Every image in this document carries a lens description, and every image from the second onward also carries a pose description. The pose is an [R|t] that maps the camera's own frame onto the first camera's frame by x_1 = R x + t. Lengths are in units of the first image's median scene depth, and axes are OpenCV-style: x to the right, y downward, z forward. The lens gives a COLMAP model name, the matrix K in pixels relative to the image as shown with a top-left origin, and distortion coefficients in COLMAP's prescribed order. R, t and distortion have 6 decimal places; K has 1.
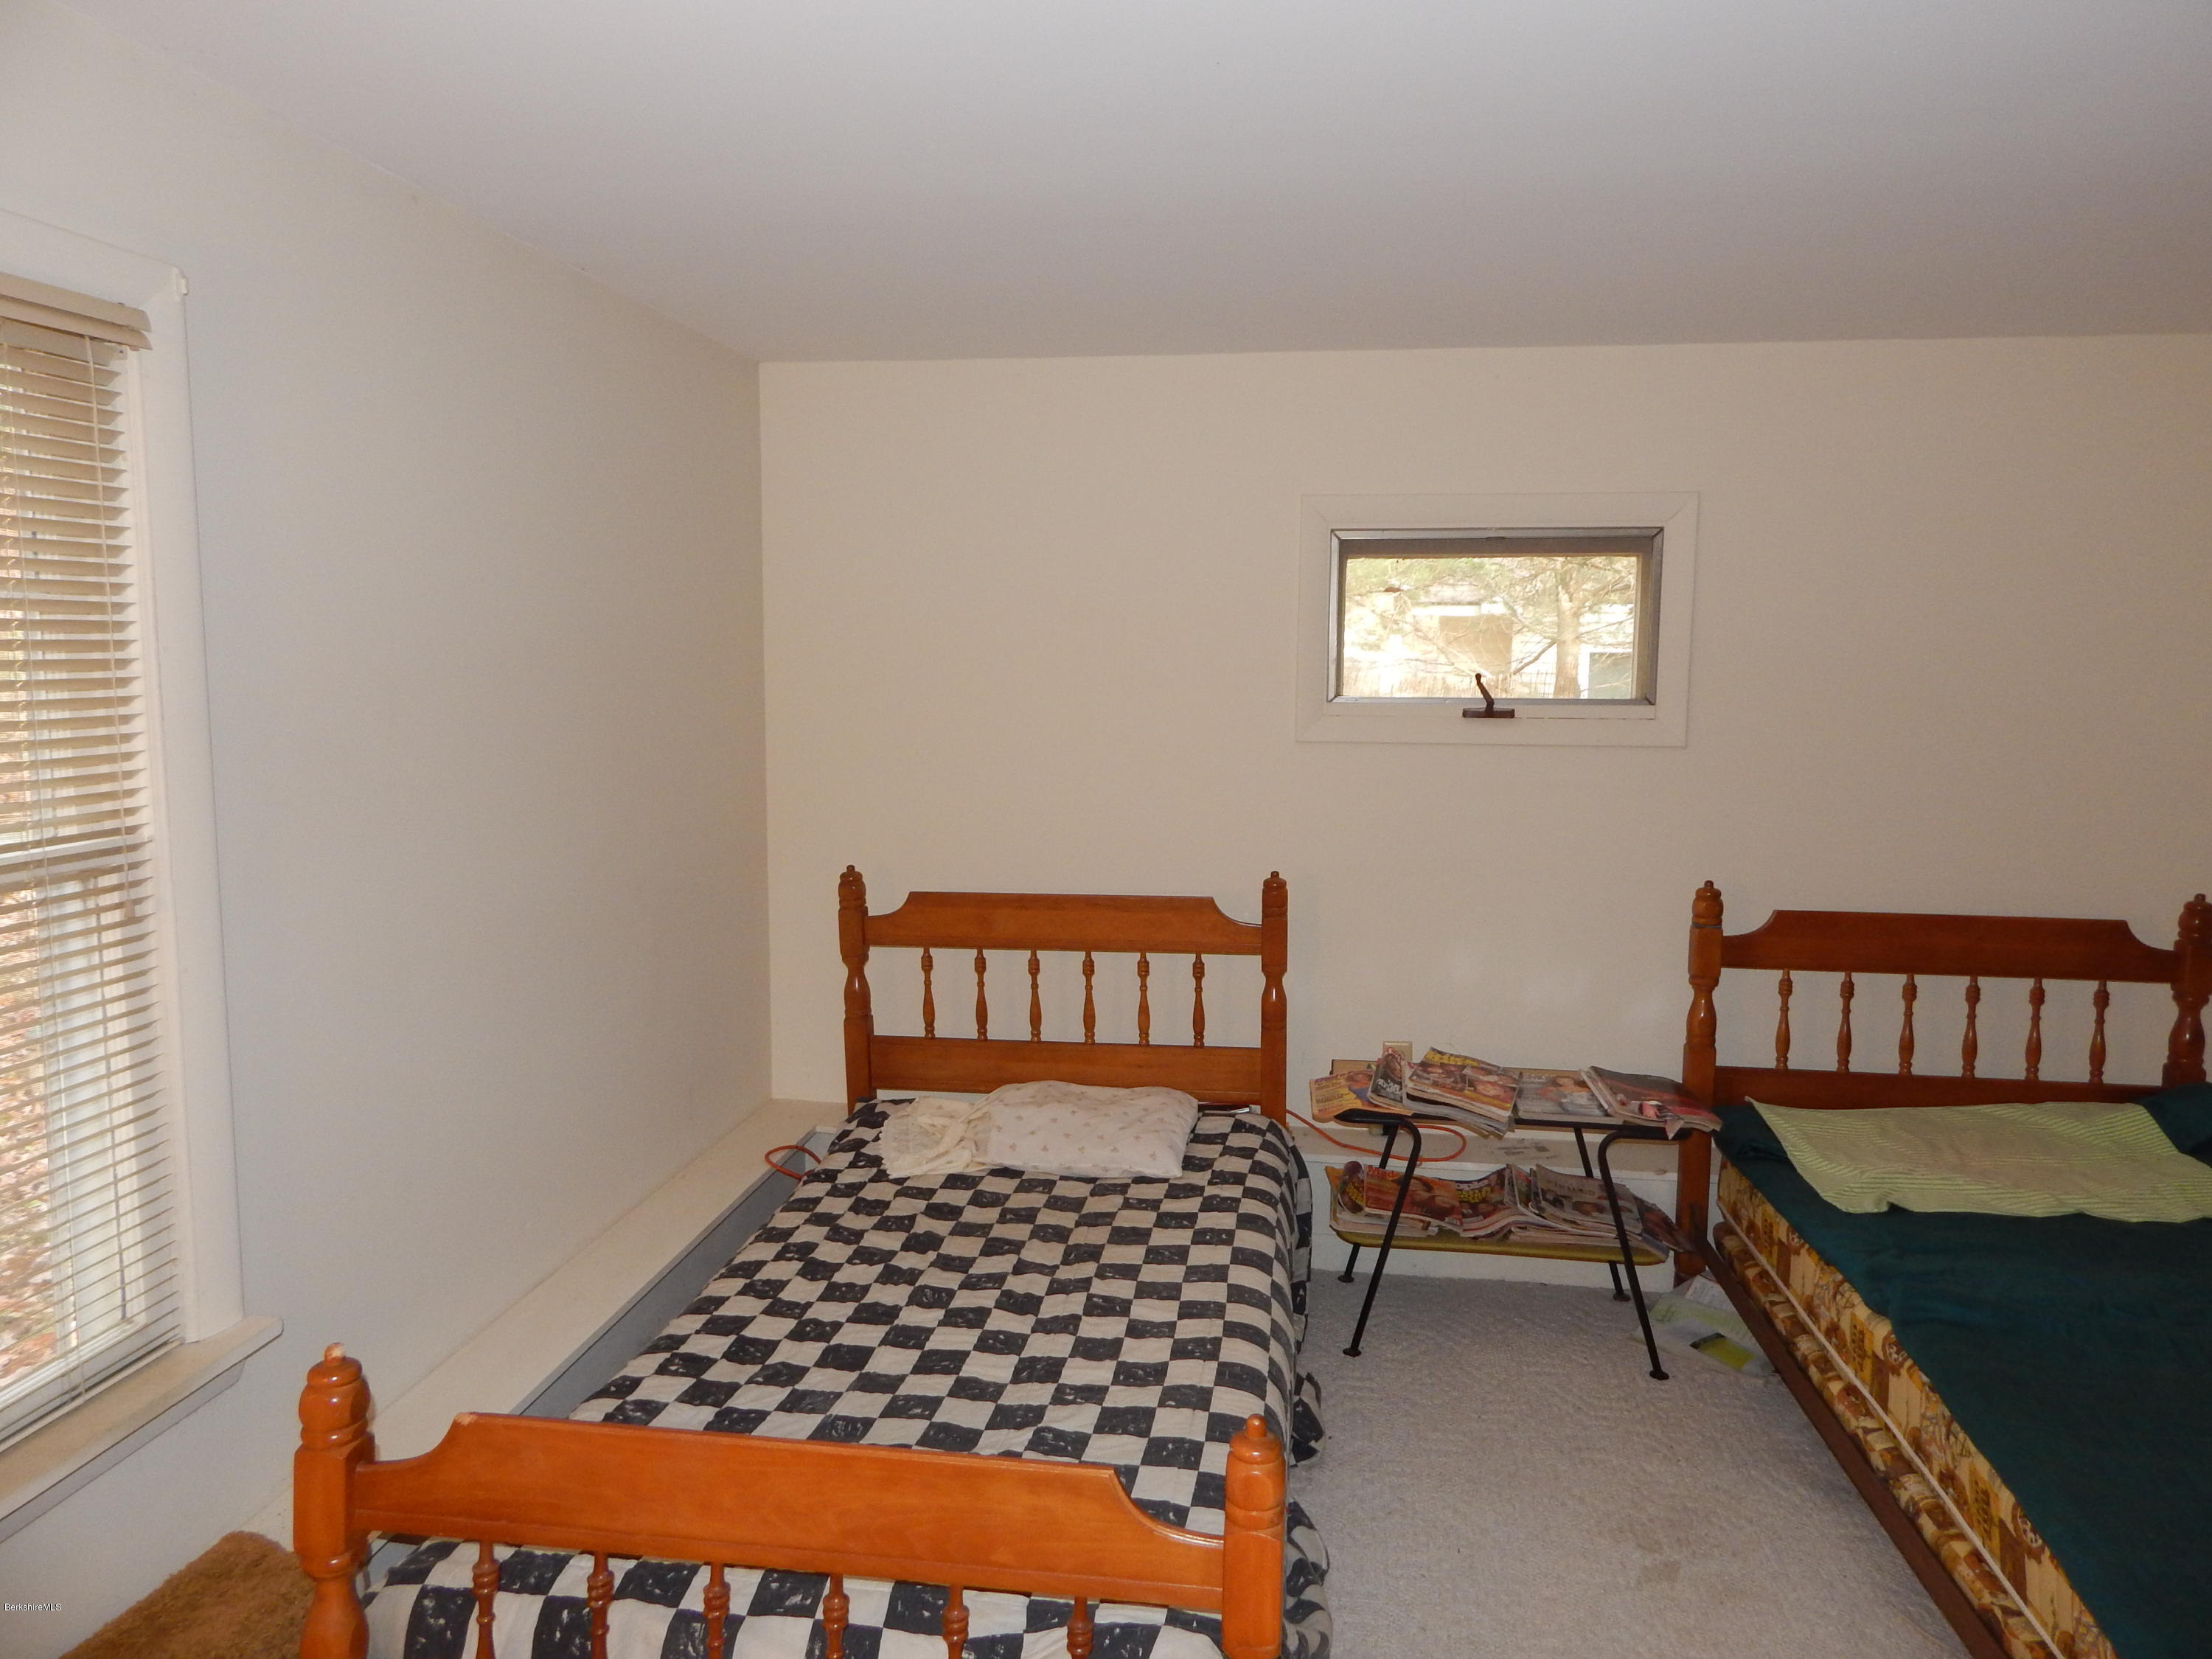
lens RADIAL K [[1457.3, 0, 1121.8], [0, 1457.3, 819.1], [0, 0, 1]] dist [0.016365, -0.021225]
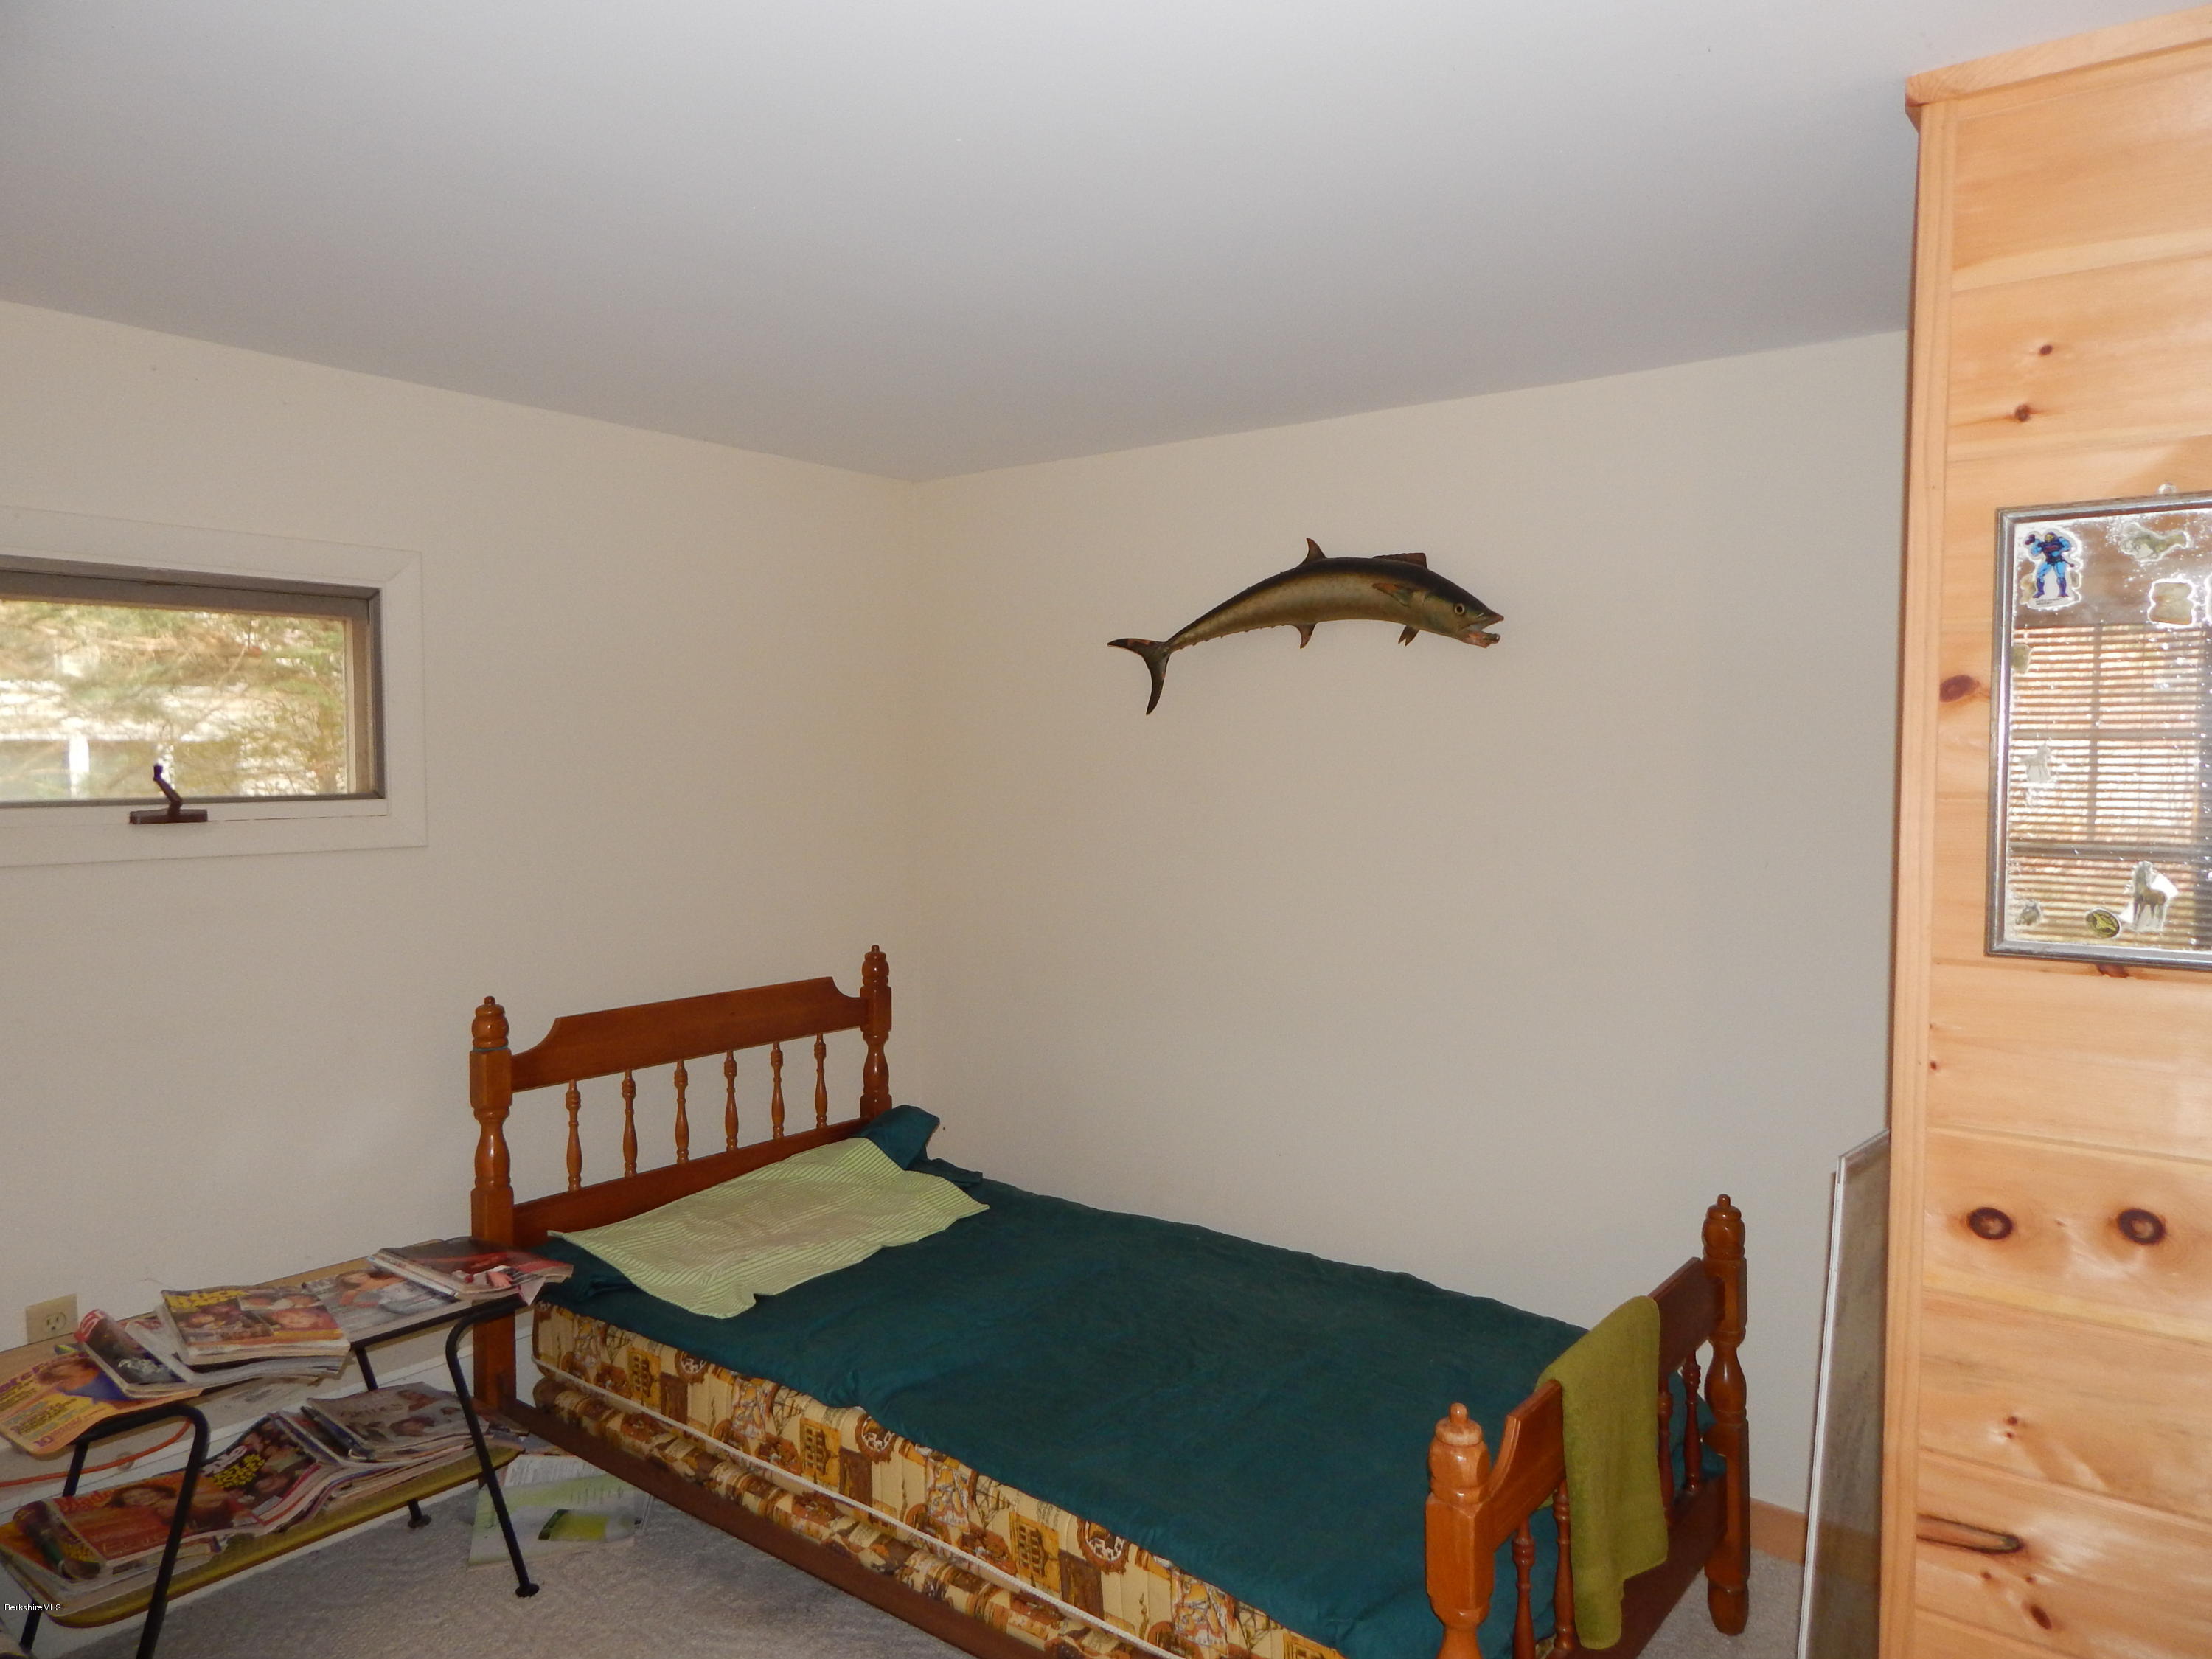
lens RADIAL K [[1481.4, 0, 1118.4], [0, 1481.4, 823.2], [0, 0, 1]] dist [0.014870, 0.011400]
pose [[0.516306, -0.048267, 0.855043, -0.165721], [0.097375, 0.995244, -0.002617, -0.023273], [-0.850850, 0.084611, 0.518551, 0.219808]]
